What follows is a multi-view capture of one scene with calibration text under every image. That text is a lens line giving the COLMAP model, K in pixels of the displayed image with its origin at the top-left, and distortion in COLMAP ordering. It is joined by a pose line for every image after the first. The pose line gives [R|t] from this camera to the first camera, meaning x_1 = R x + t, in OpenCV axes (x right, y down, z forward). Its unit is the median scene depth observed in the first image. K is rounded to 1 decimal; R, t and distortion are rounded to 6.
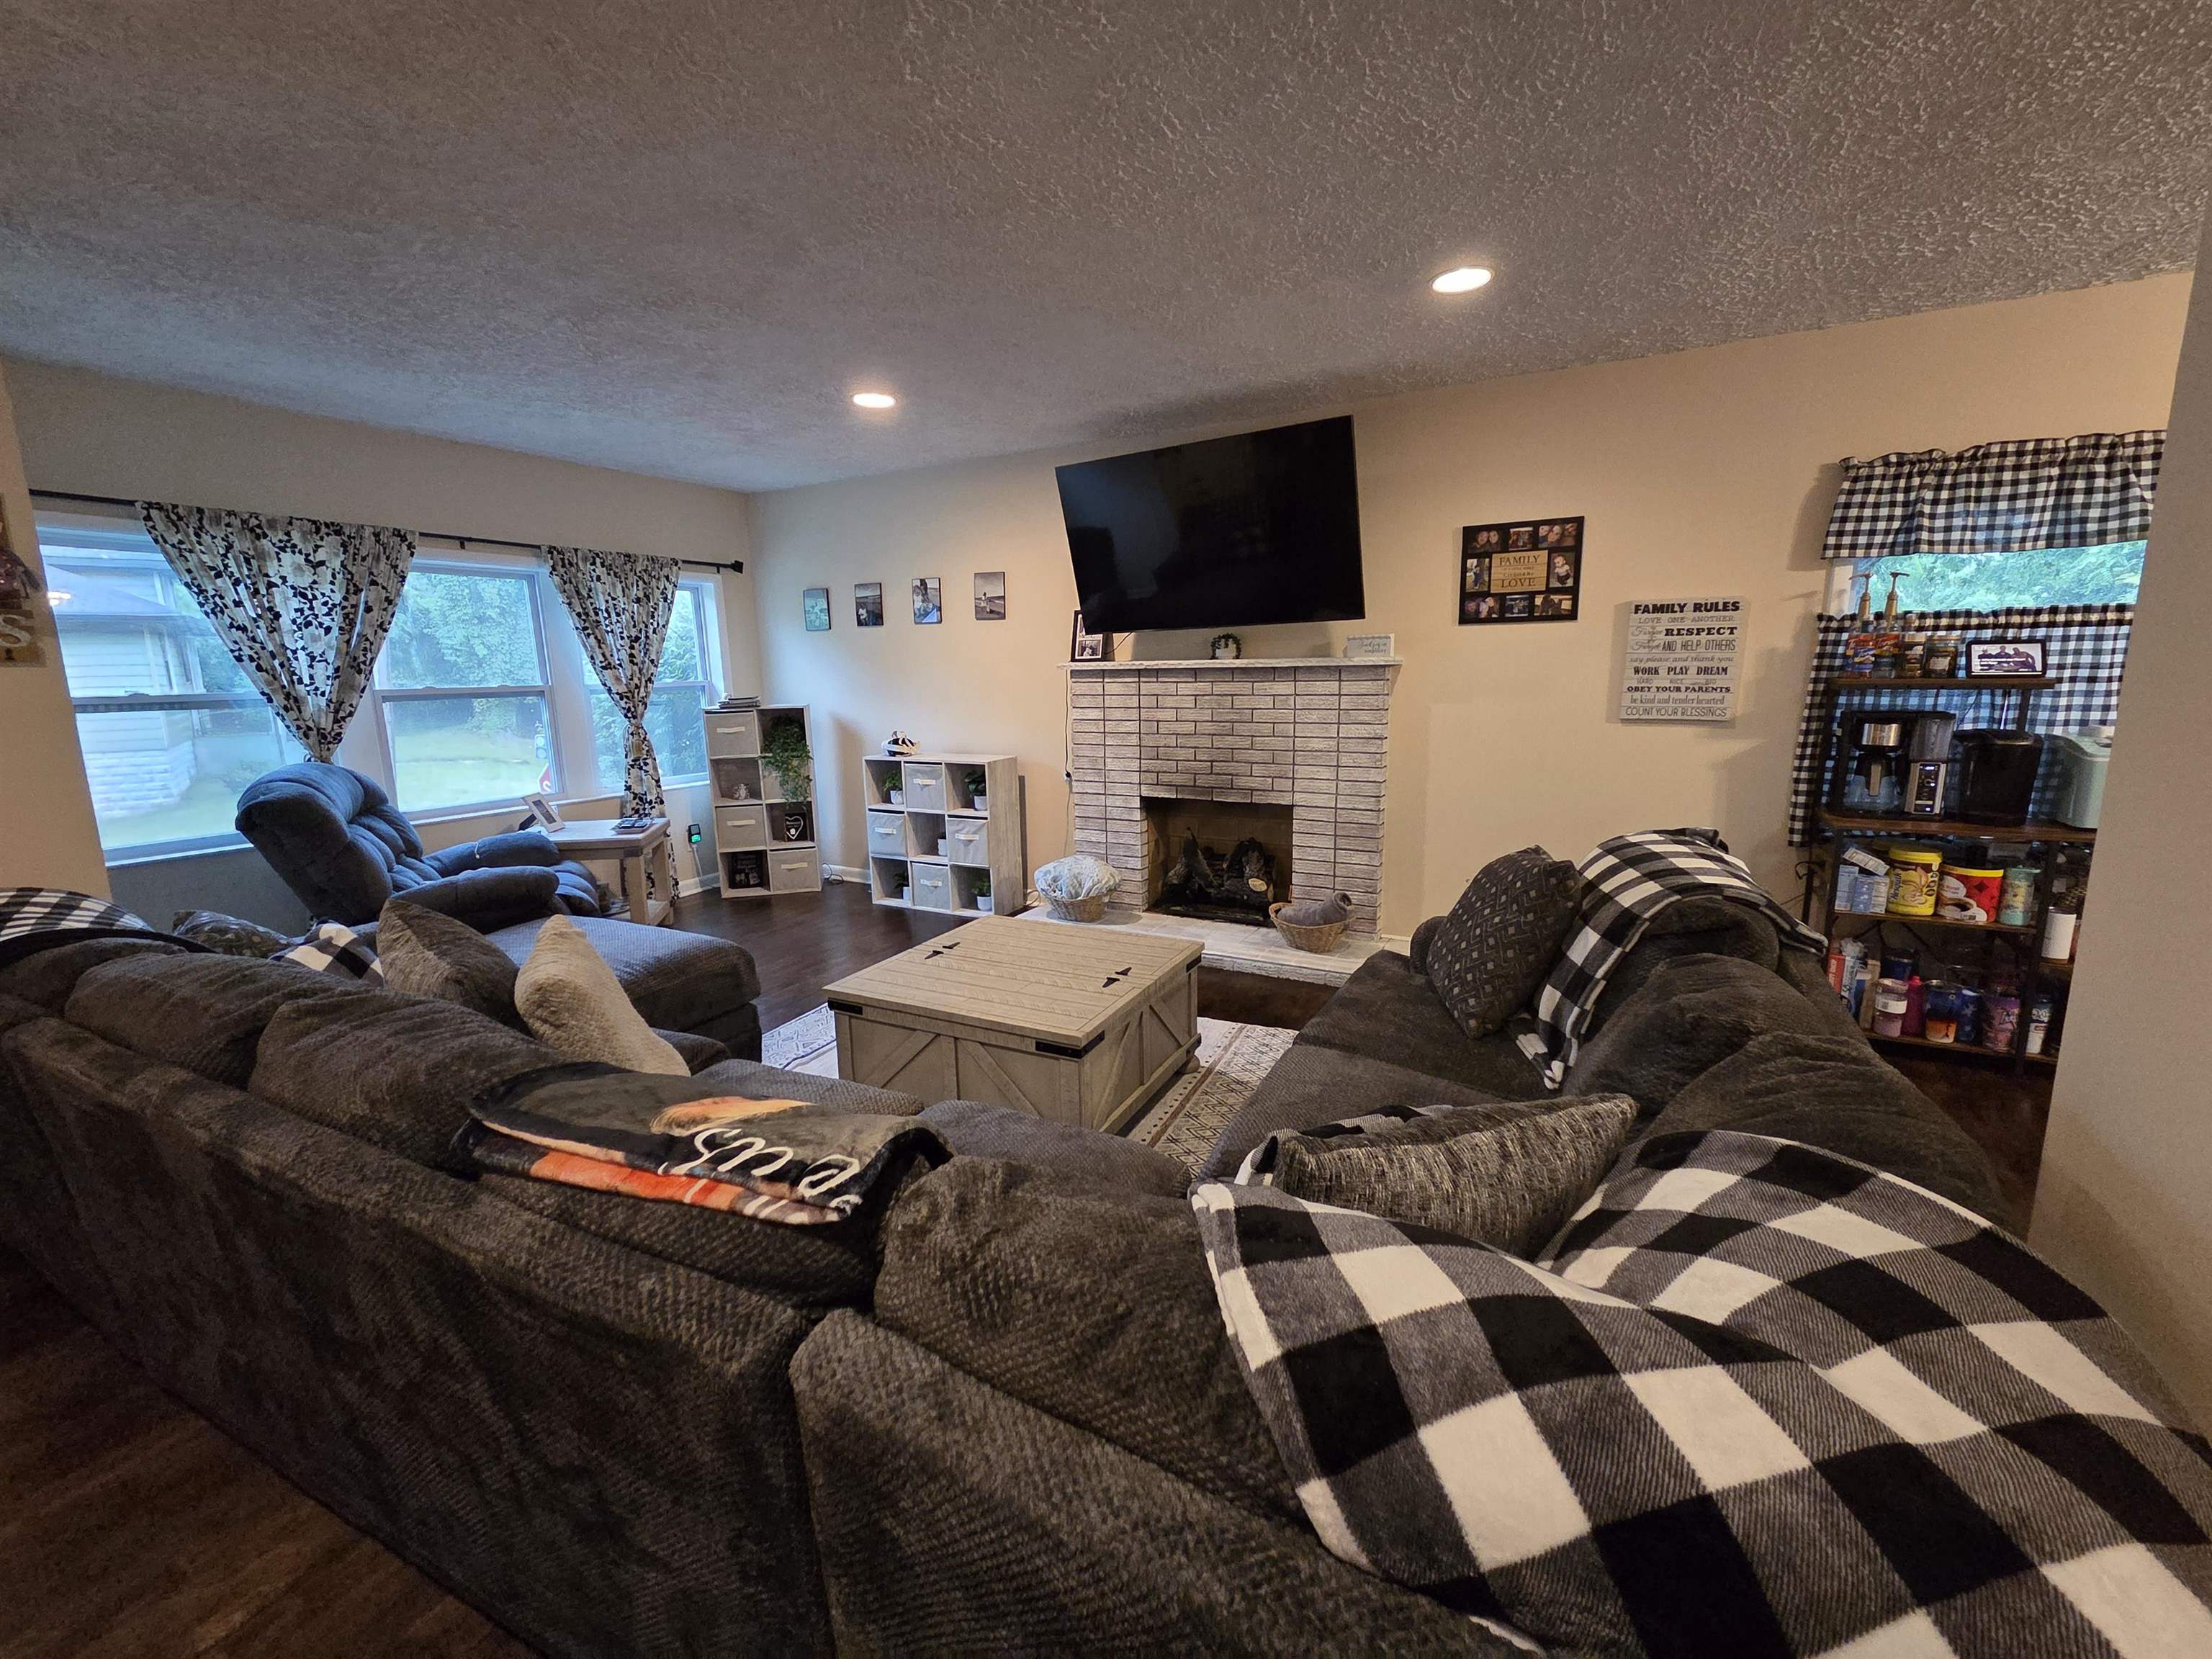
lens RADIAL K [[900.2, 0, 1106.9], [0, 900.2, 826.1], [0, 0, 1]] dist [0.002021, -0.000567]
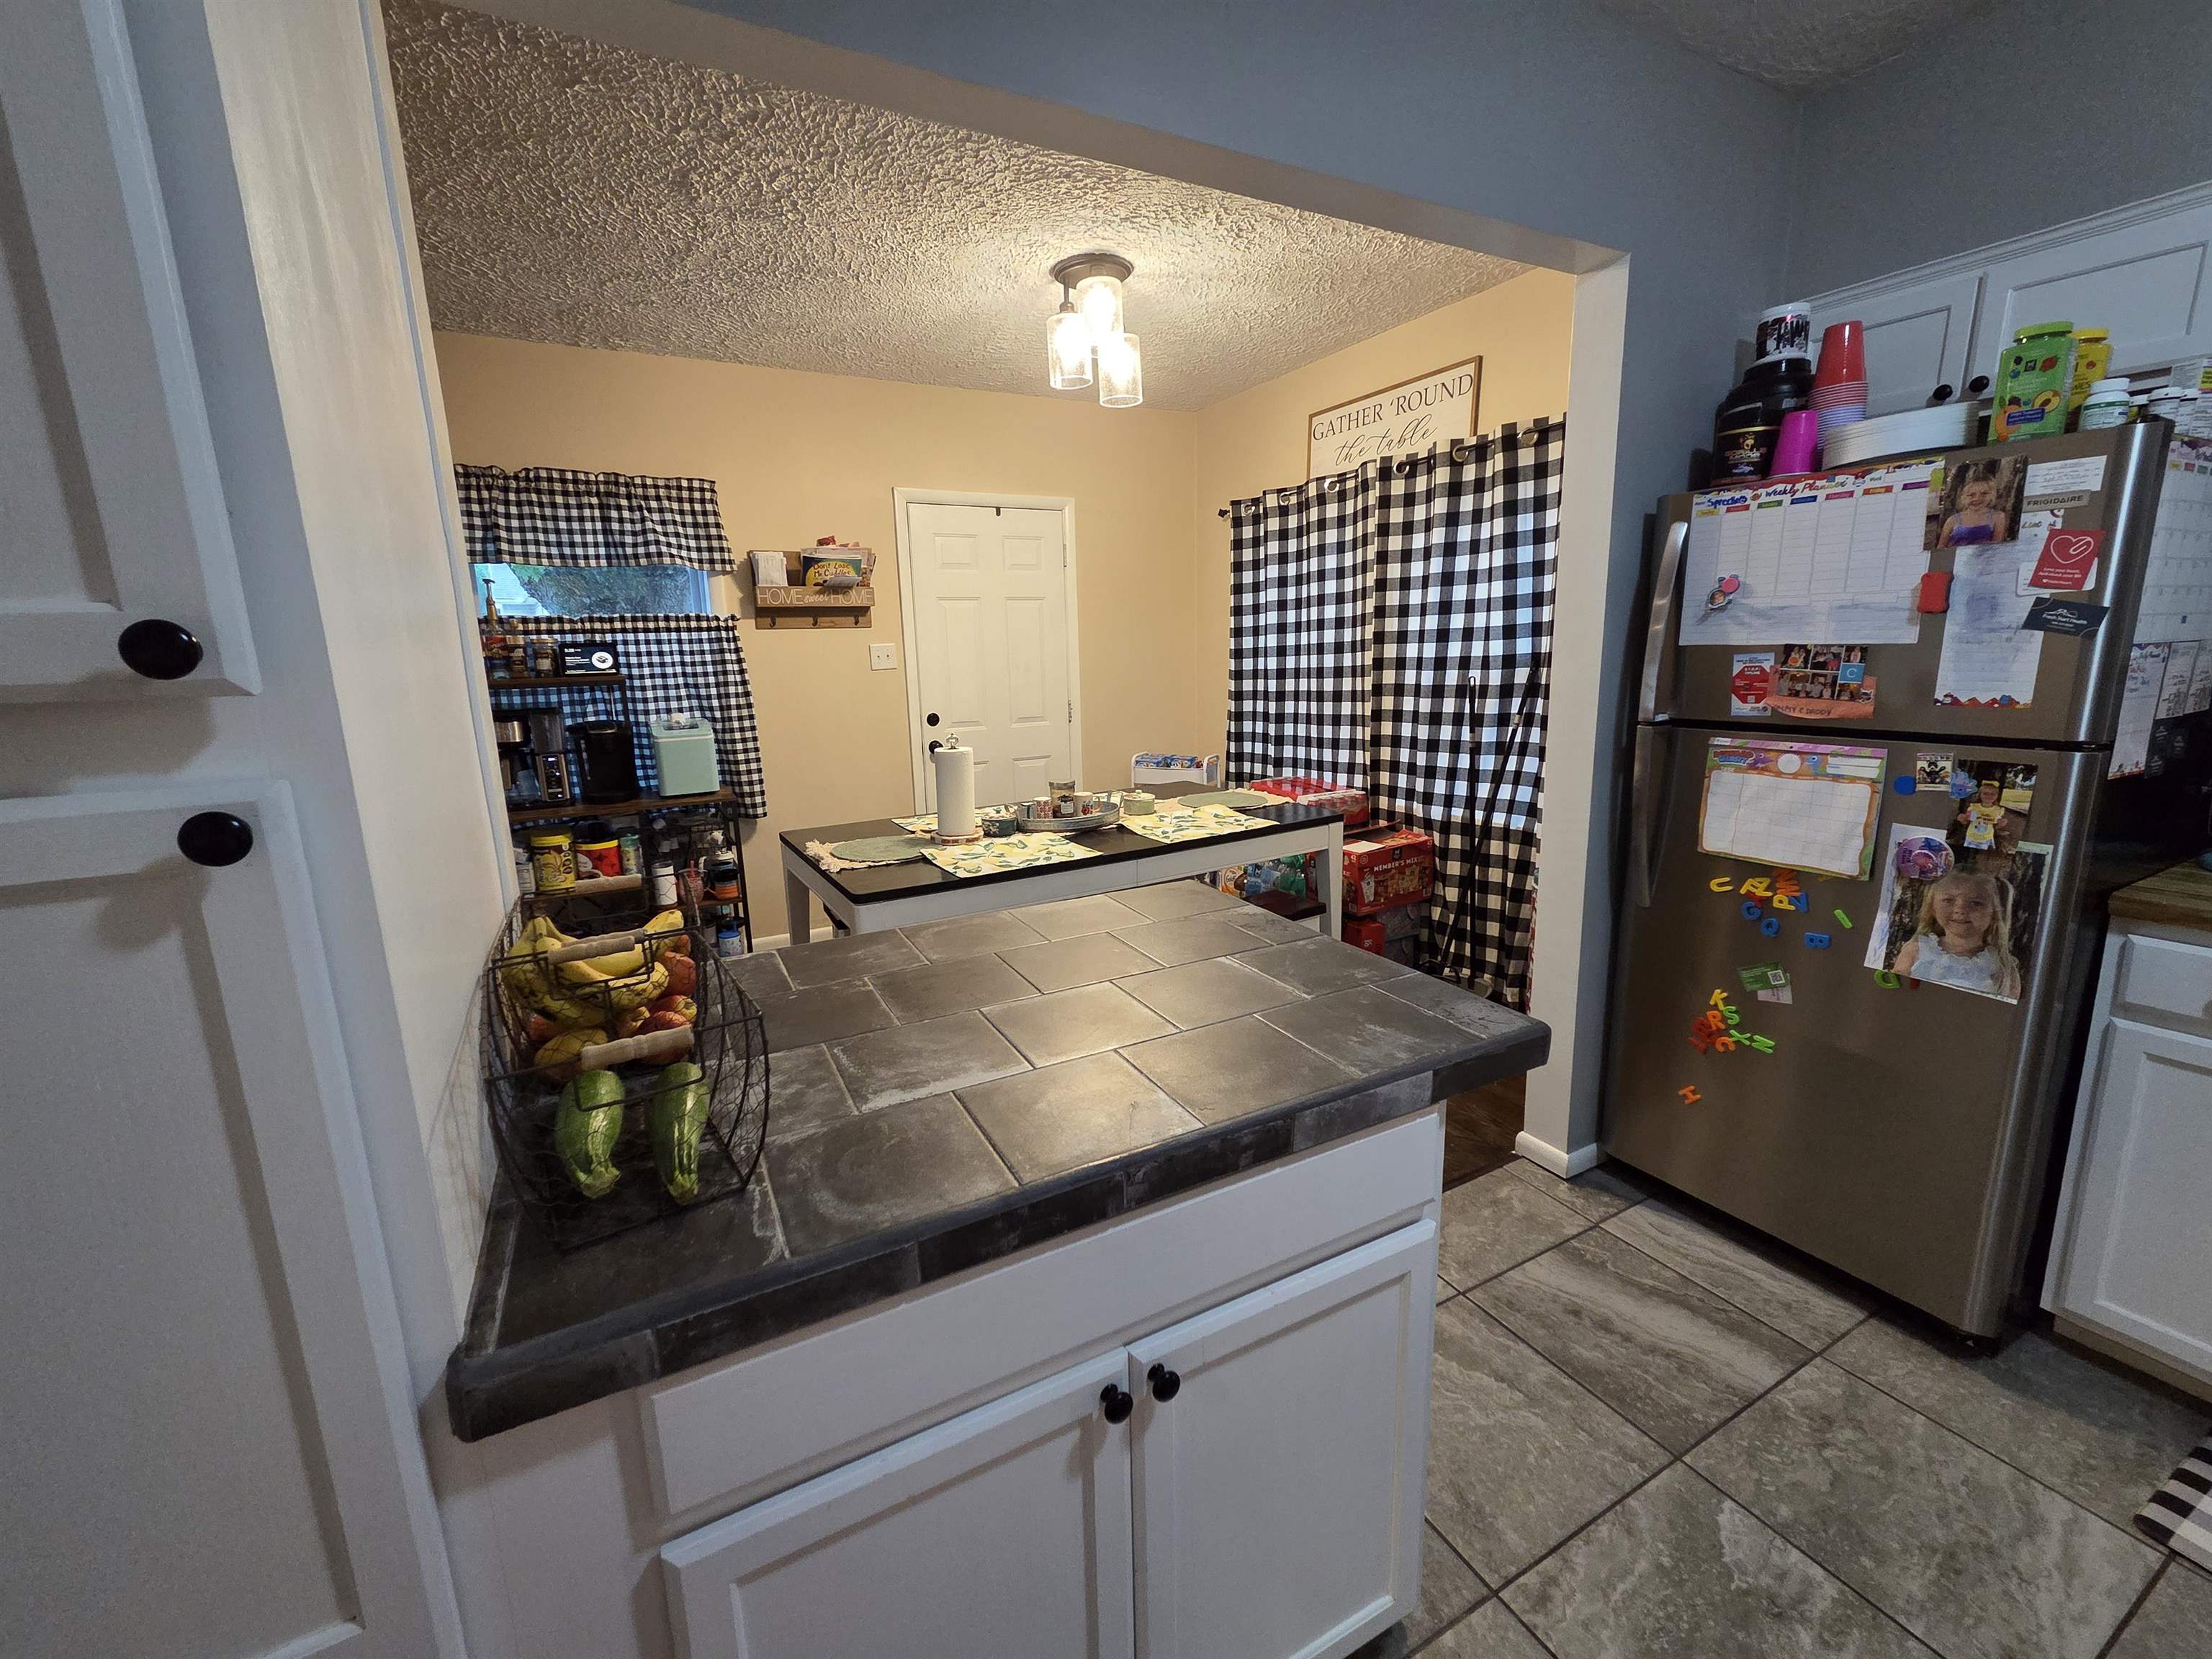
lens RADIAL K [[895.6, 0, 1096.8], [0, 895.6, 823.9], [0, 0, 1]] dist [0.002261, -0.000235]
pose [[0.566760, -0.157229, 0.808741, 0.383232], [0.163503, 0.983562, 0.076635, 0.037635], [-0.807496, 0.088798, 0.583151, -0.165919]]
